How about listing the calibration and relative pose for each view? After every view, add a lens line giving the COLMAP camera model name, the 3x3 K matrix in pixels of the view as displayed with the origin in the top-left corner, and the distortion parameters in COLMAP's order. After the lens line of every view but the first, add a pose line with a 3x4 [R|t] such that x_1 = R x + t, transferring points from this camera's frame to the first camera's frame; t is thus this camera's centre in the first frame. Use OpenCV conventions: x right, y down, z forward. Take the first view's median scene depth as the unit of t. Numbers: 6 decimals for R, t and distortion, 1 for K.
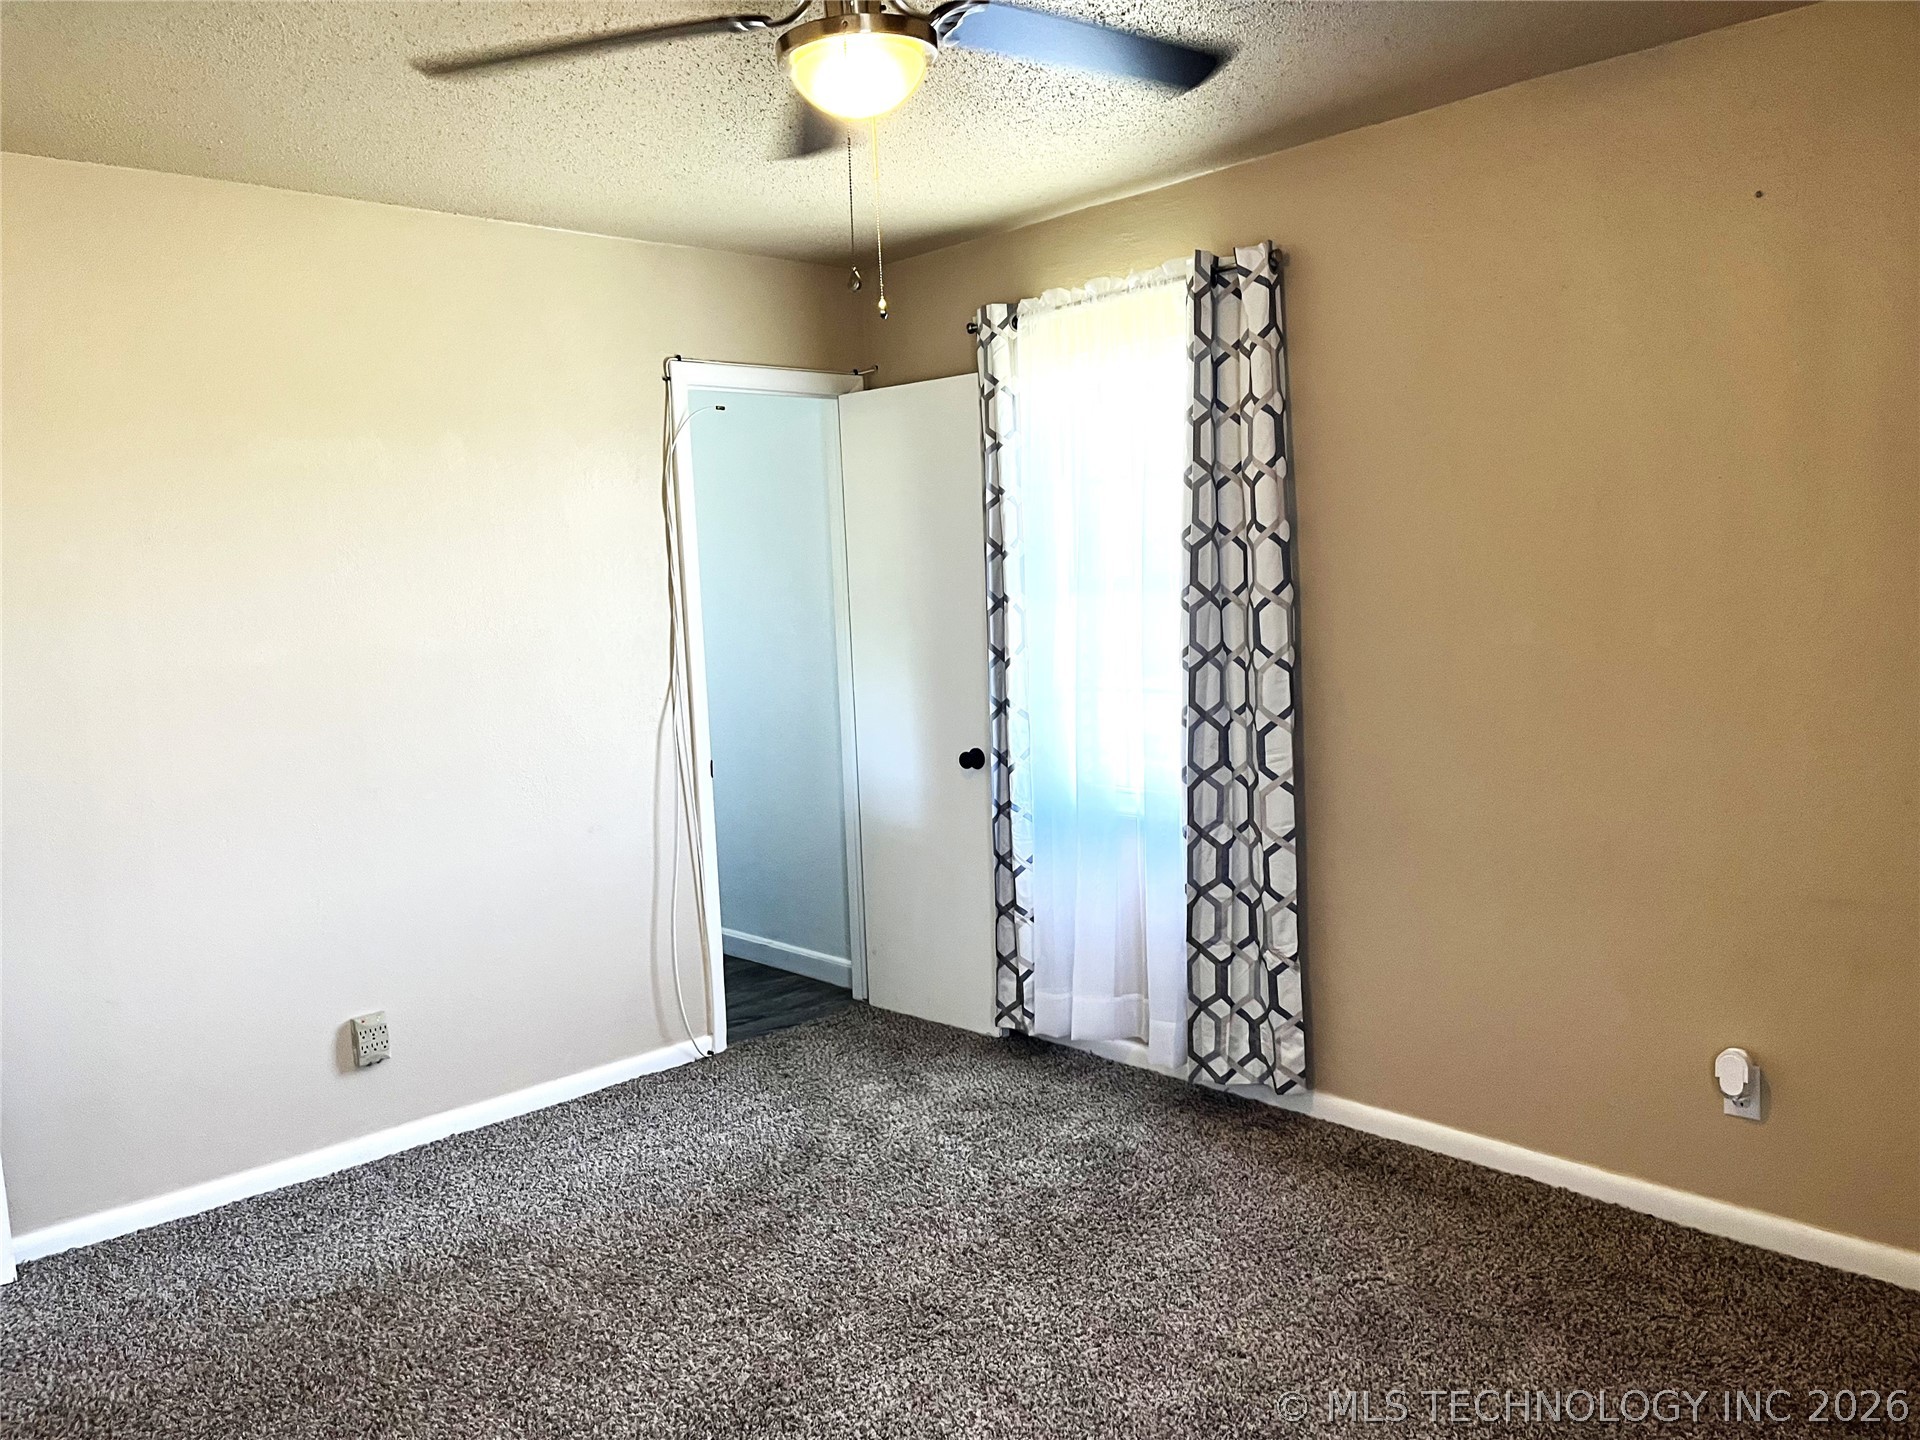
lens RADIAL K [[1473.9, 0, 960.0], [0, 1473.9, 720.0], [0, 0, 1]] dist [0.037665, -0.006225]
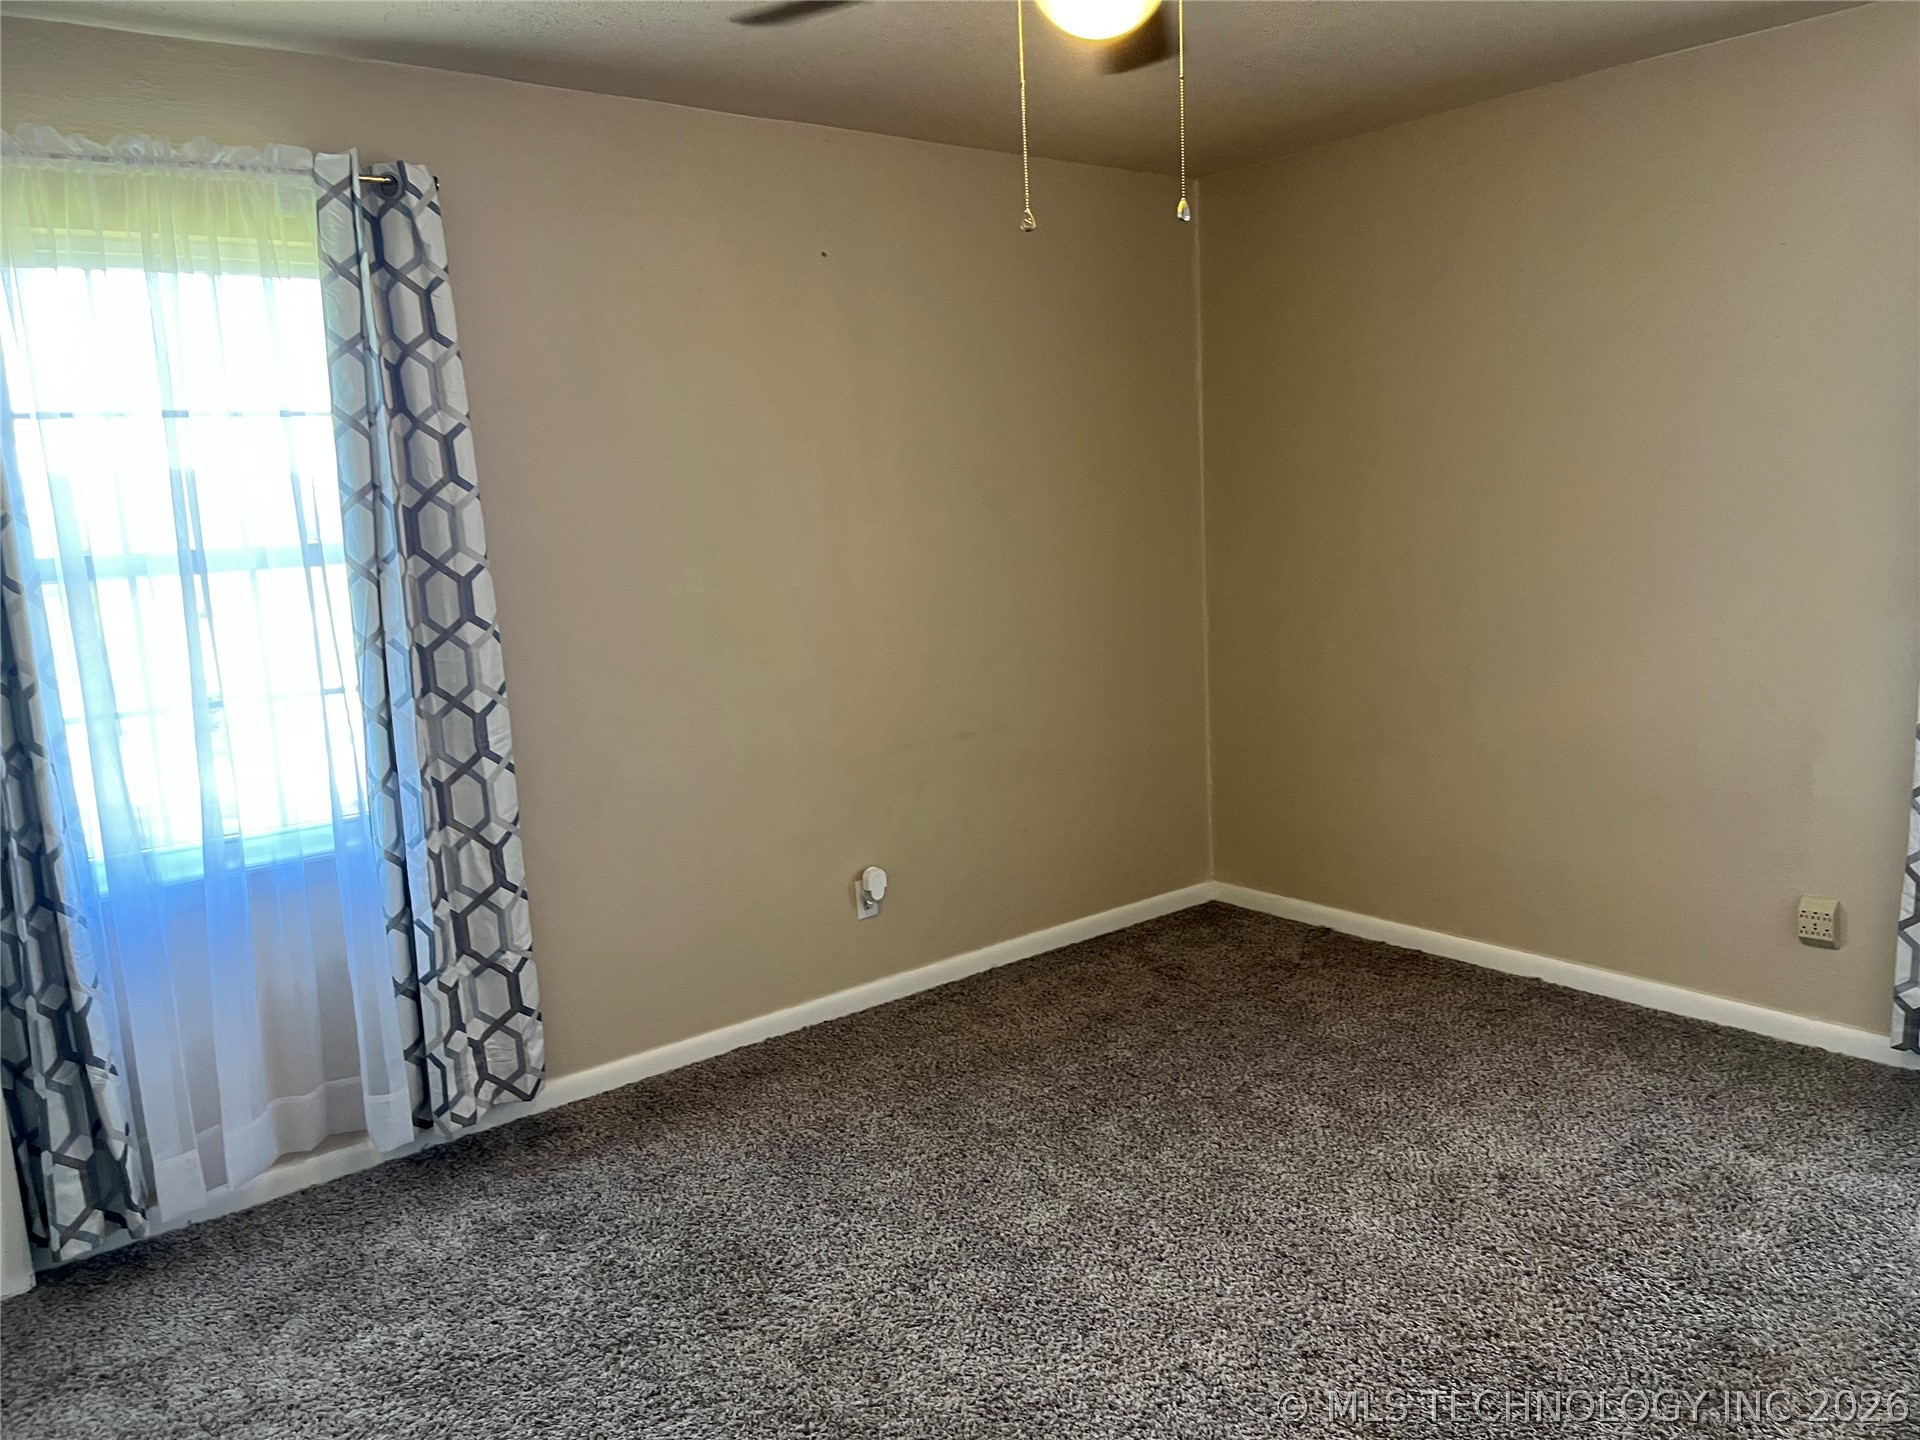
lens RADIAL K [[1473.9, 0, 960.0], [0, 1473.9, 720.0], [0, 0, 1]] dist [0.037665, -0.006225]
pose [[0.066709, -0.113013, 0.991352, -0.674943], [0.150552, 0.983329, 0.101967, -0.036311], [-0.986349, 0.142447, 0.082611, 0.637466]]
